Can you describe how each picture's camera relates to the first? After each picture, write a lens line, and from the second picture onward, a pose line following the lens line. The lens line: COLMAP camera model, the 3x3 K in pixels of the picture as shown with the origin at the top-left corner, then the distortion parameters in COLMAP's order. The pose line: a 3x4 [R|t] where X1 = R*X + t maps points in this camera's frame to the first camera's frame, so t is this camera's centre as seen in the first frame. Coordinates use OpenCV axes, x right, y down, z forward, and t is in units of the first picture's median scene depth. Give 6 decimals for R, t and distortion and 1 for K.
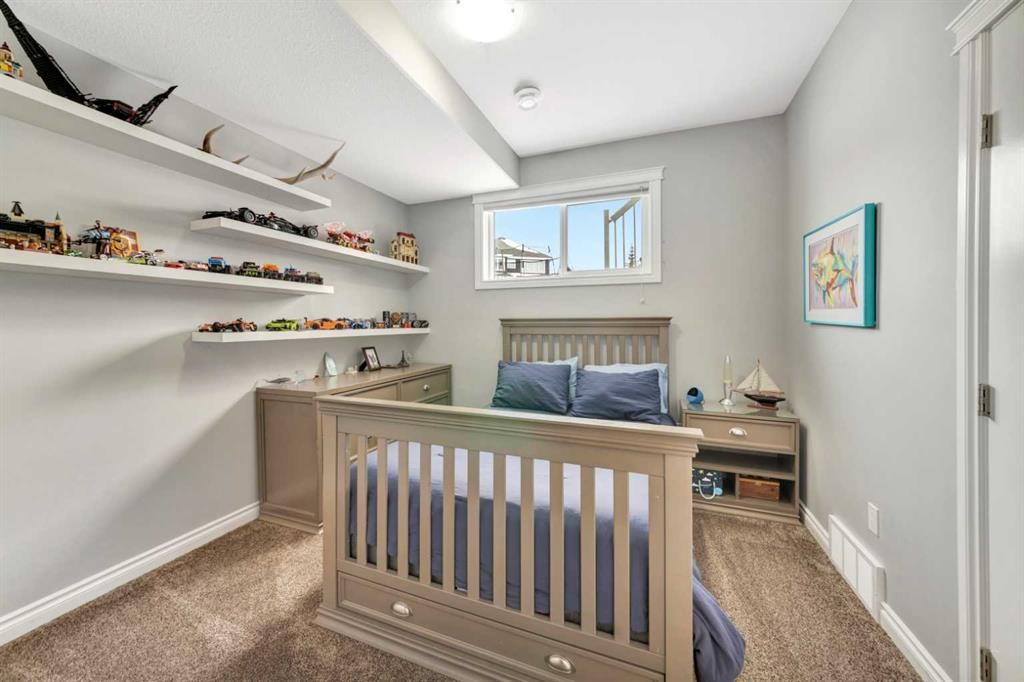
lens RADIAL K [[372.7, 0, 511.2], [0, 372.7, 333.9], [0, 0, 1]] dist [0.007218, 0.000055]
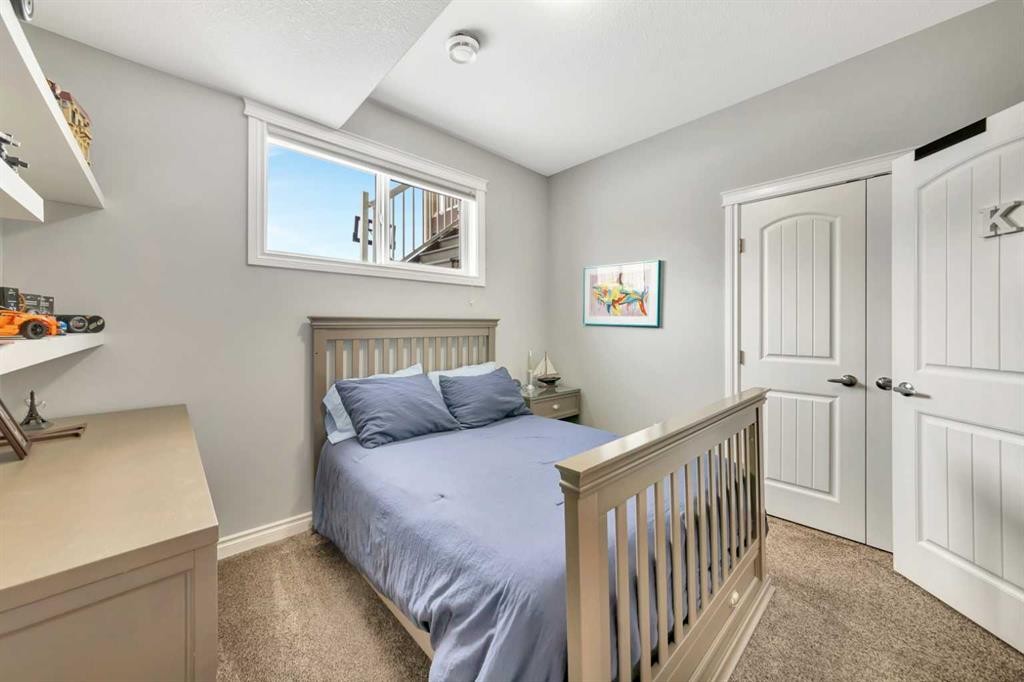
lens RADIAL K [[372.7, 0, 526.6], [0, 372.7, 326.0], [0, 0, 1]] dist [0.007218, 0.000055]
pose [[0.411763, 0.000427, 0.911291, -0.560311], [0.023463, 0.999663, -0.011070, -0.009976], [-0.910989, 0.025940, 0.411615, 0.478996]]
